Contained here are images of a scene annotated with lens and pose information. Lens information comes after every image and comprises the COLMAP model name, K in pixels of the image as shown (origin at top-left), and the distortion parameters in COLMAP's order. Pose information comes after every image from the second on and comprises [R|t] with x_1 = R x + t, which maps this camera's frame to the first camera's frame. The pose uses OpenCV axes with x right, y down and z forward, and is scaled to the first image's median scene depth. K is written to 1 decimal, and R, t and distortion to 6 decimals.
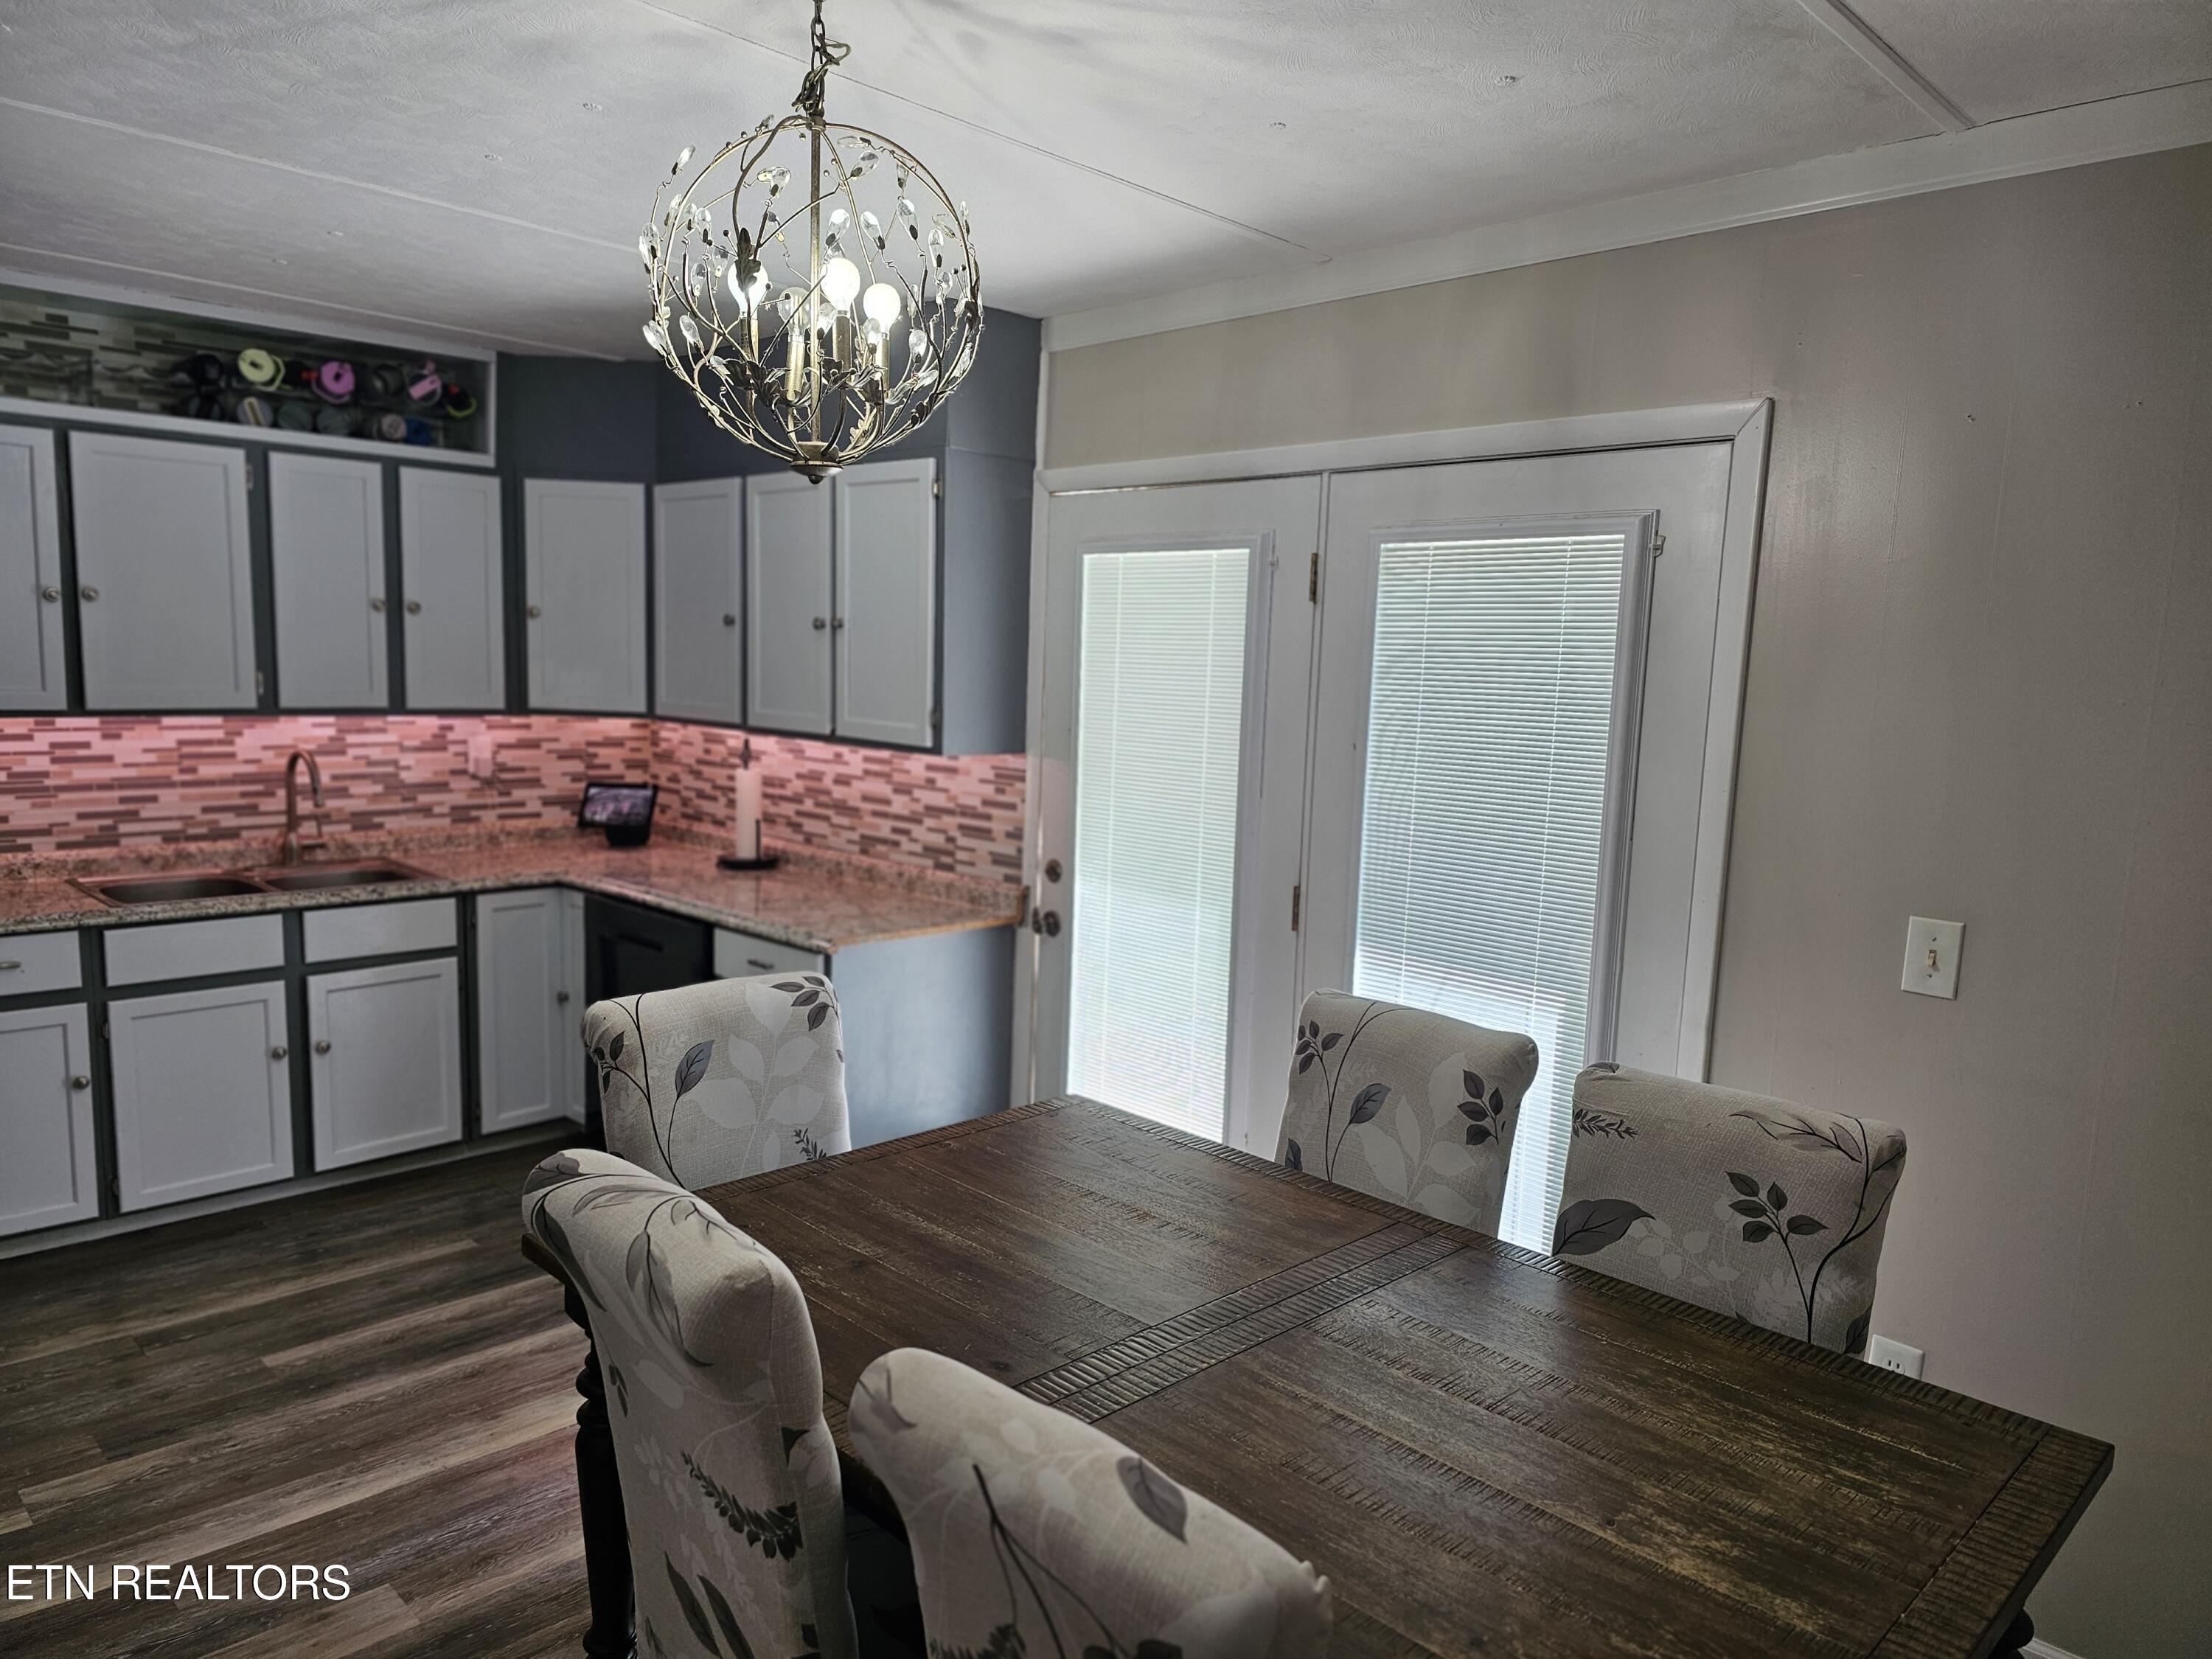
lens RADIAL K [[1500.9, 0, 1113.9], [0, 1500.9, 835.7], [0, 0, 1]] dist [0.059570, -0.045728]
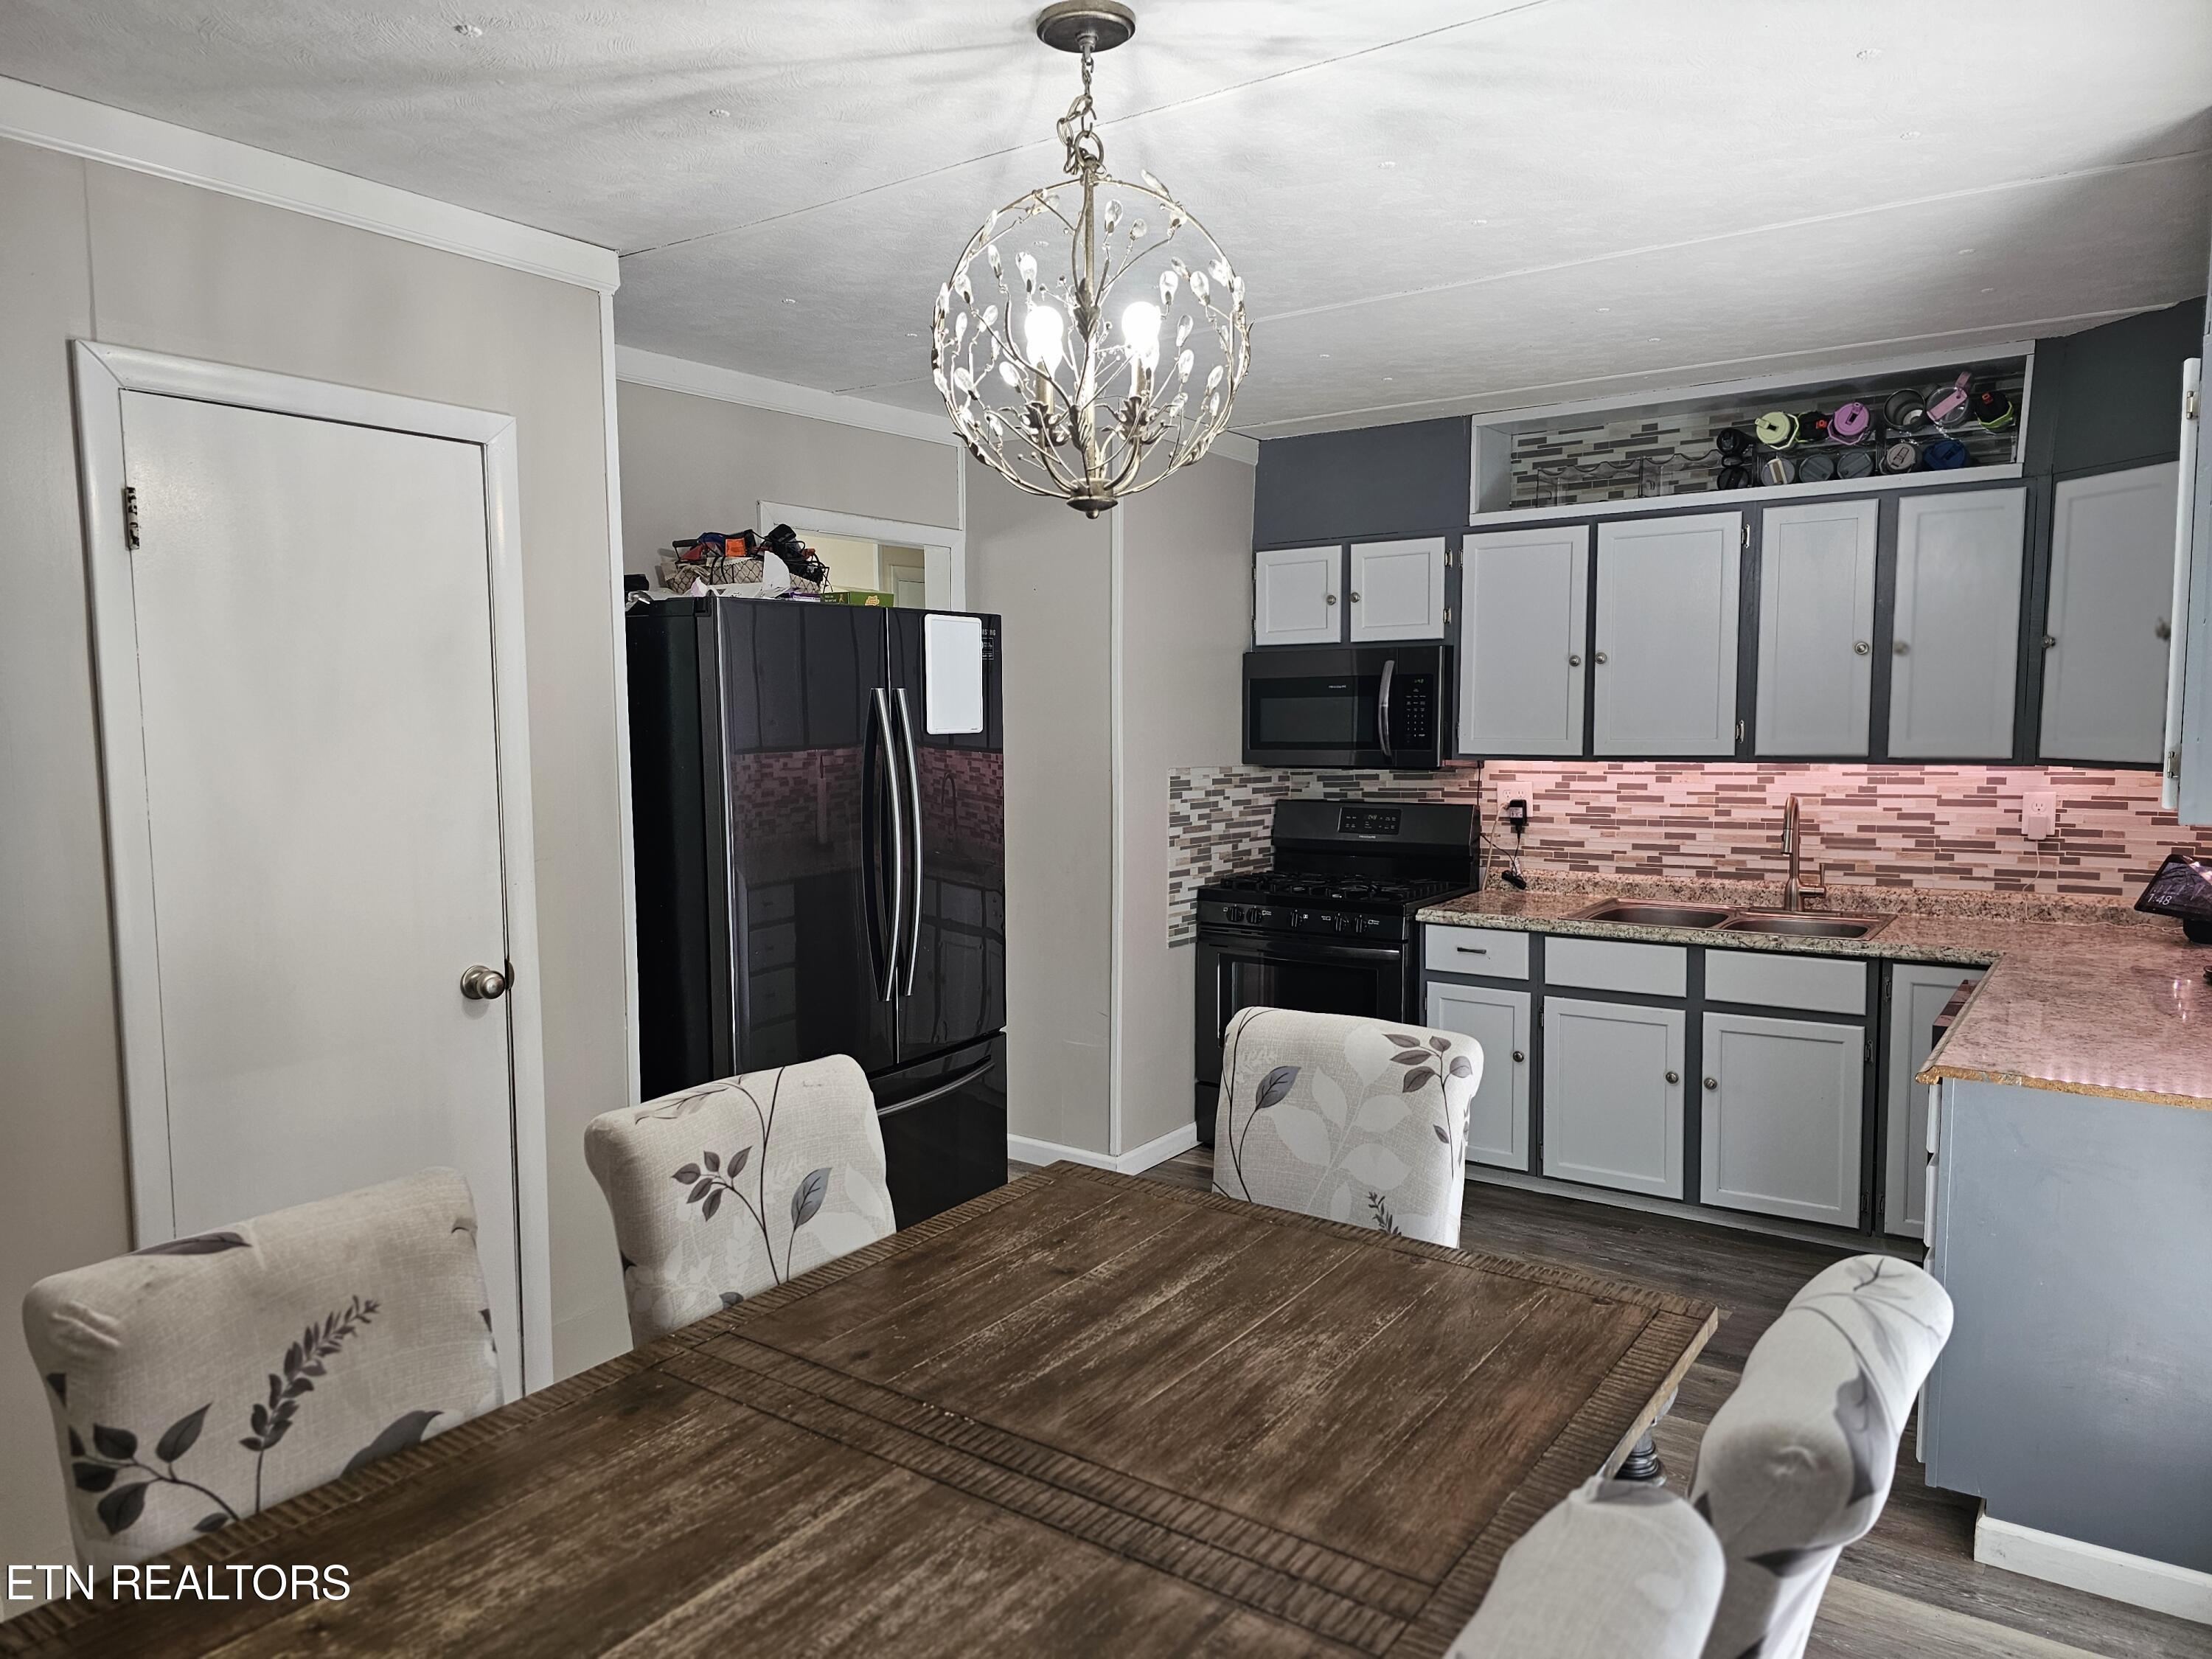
lens RADIAL K [[1500.9, 0, 1109.5], [0, 1500.9, 839.7], [0, 0, 1]] dist [0.059570, -0.045728]
pose [[0.167995, 0.057277, -0.984122, 0.385886], [-0.099760, 0.994173, 0.040832, -0.024321], [0.980727, 0.091316, 0.172730, 0.386758]]
